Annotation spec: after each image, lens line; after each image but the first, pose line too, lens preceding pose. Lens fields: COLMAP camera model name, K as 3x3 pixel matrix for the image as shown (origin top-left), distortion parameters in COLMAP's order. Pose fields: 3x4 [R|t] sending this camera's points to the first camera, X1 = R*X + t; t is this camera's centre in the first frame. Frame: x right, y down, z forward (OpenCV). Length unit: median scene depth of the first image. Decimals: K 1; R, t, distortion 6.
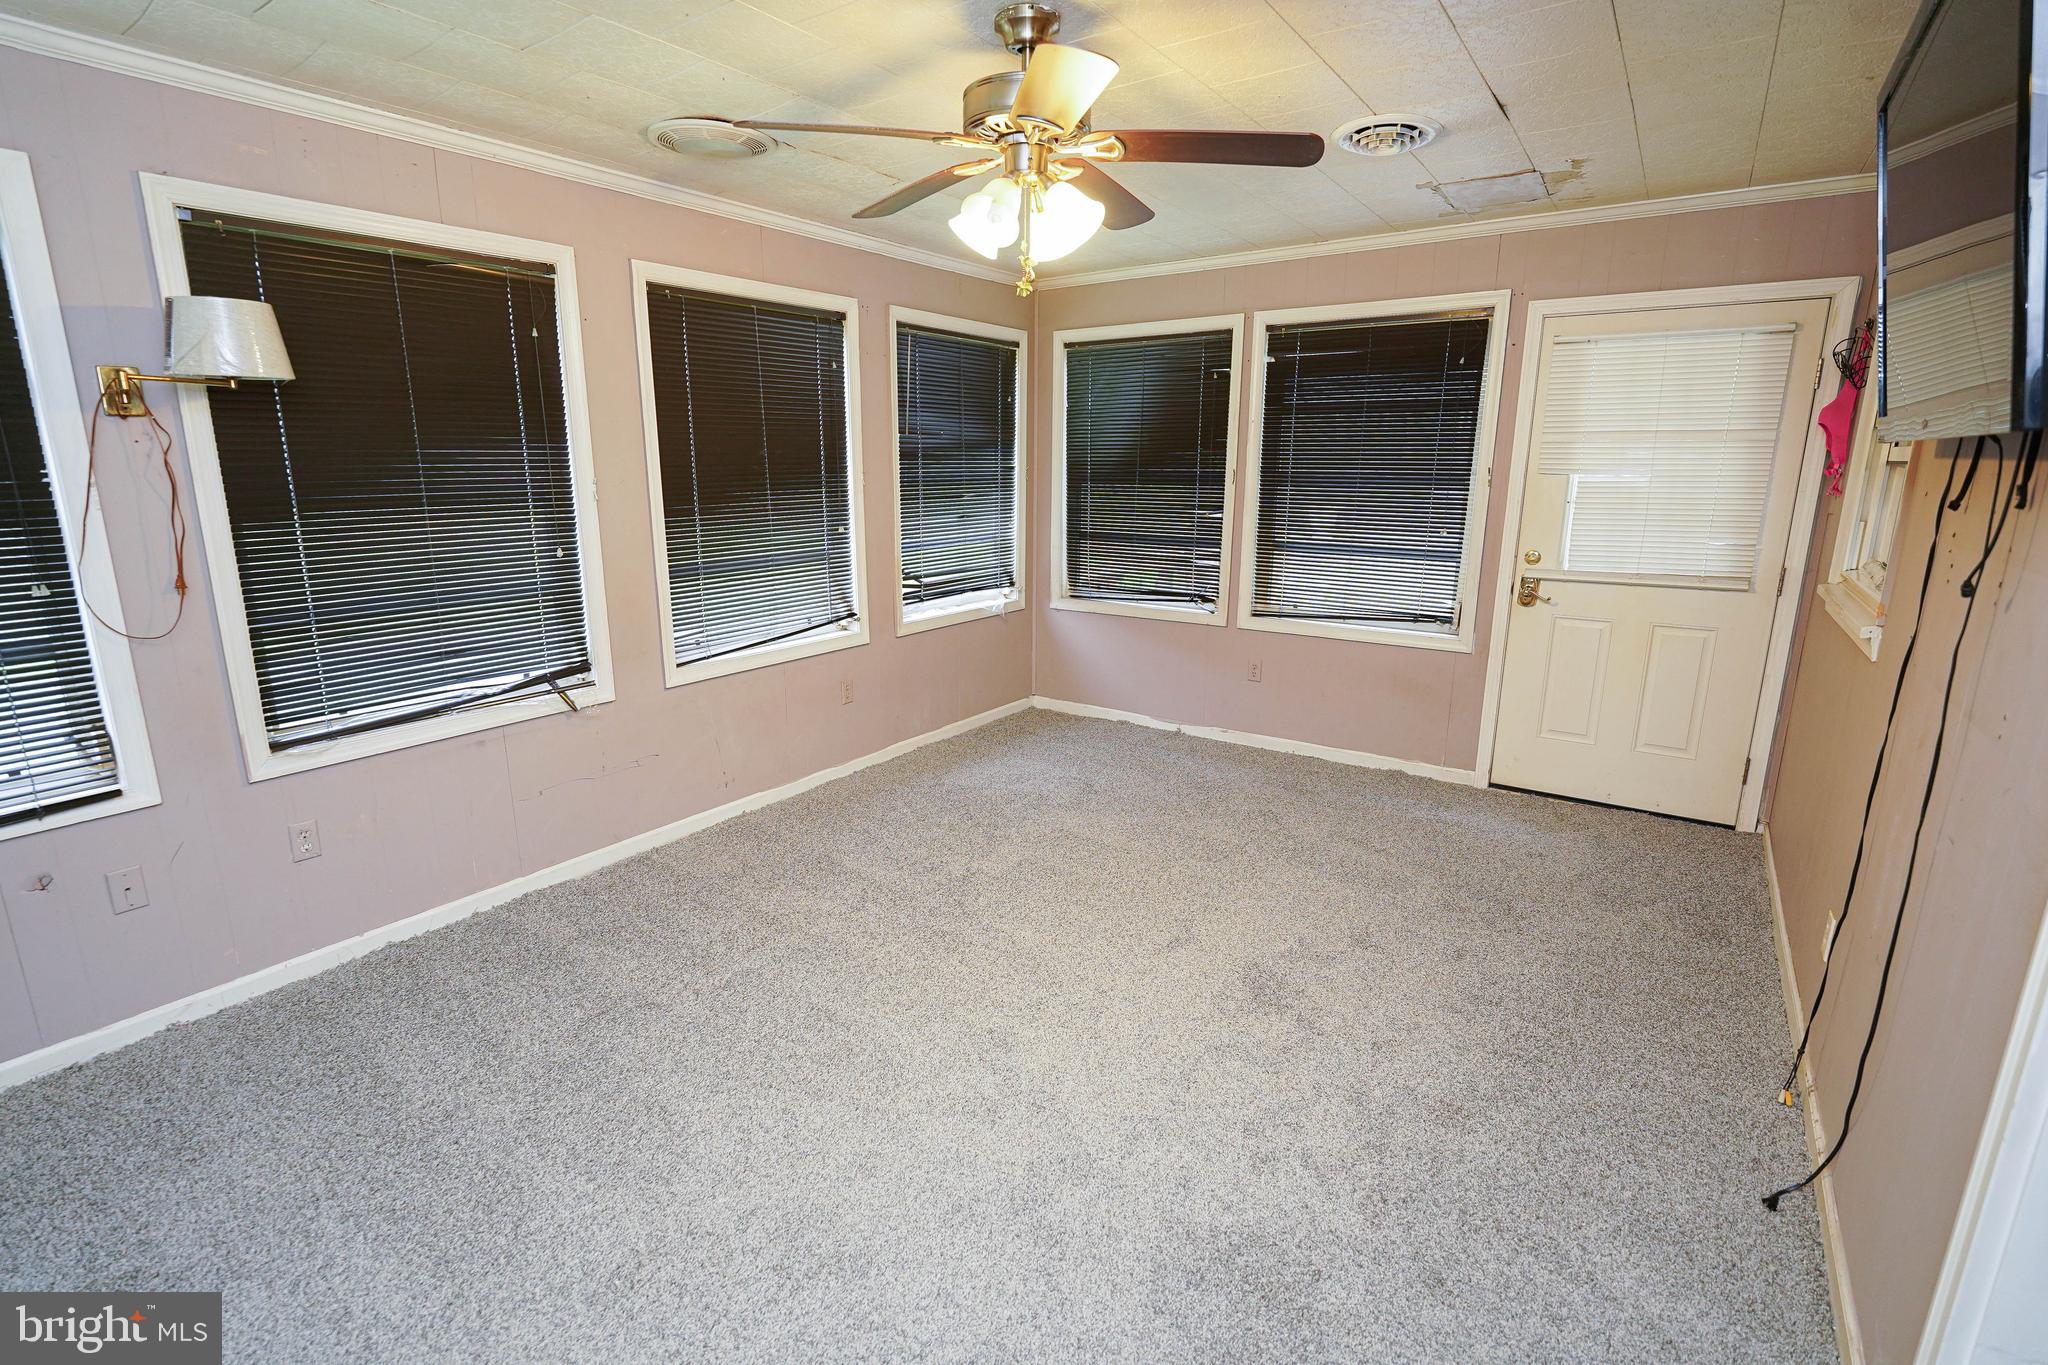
lens RADIAL K [[945.6, 0, 1010.1], [0, 945.6, 691.4], [0, 0, 1]] dist [0.000050, -0.000411]
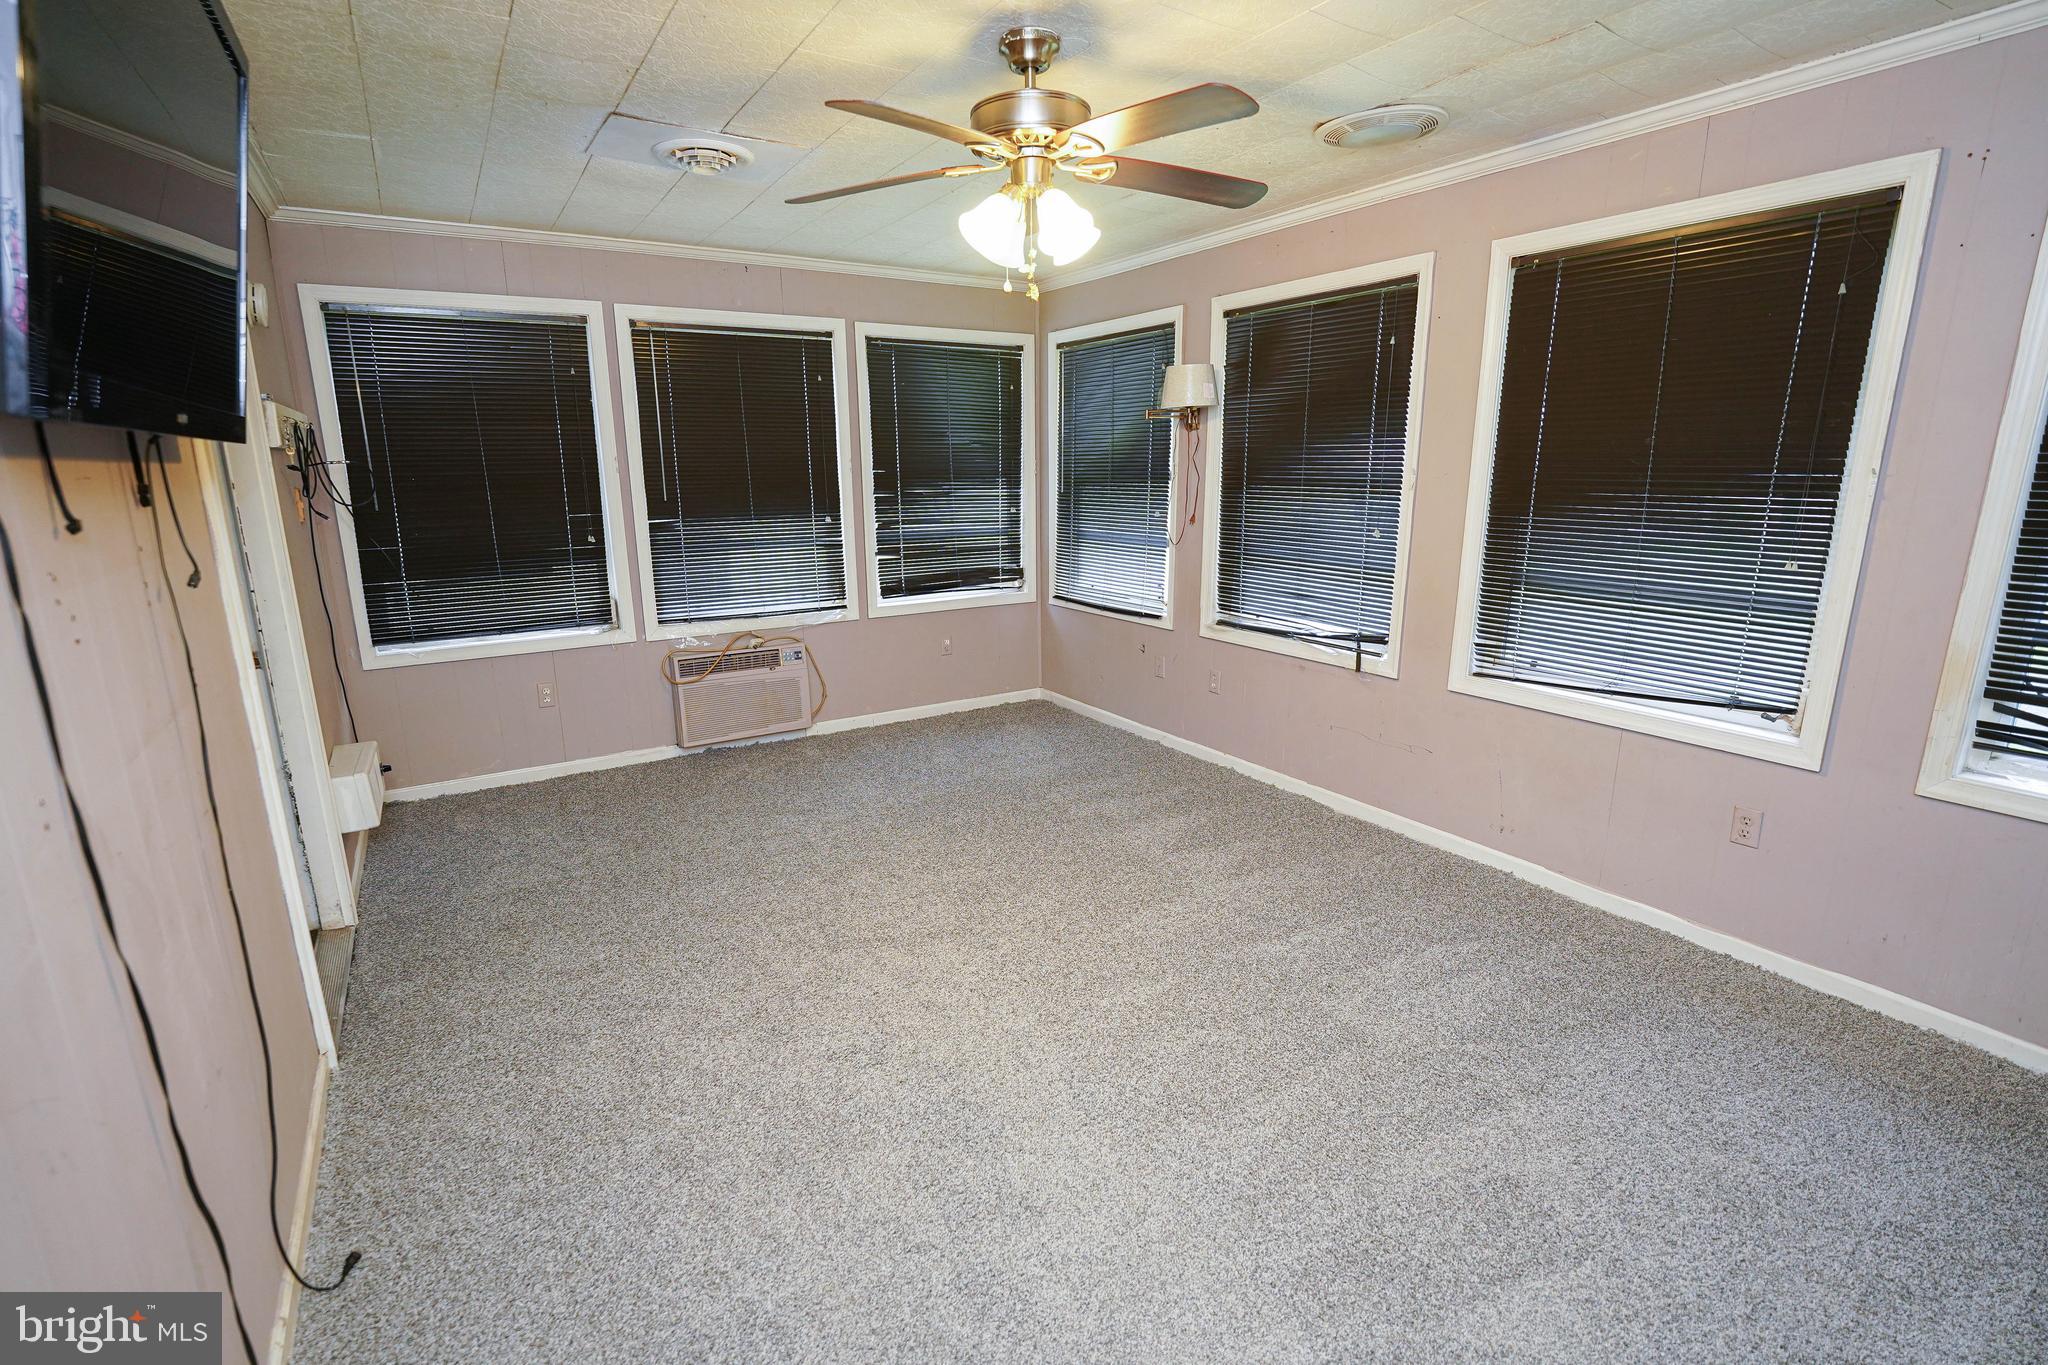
lens RADIAL K [[945.6, 0, 1012.4], [0, 945.6, 672.5], [0, 0, 1]] dist [0.000050, -0.000411]
pose [[-0.375837, 0.226416, -0.898600, 0.750114], [-0.202766, 0.926102, 0.318152, -0.267786], [0.904230, 0.301779, -0.302155, 1.011414]]
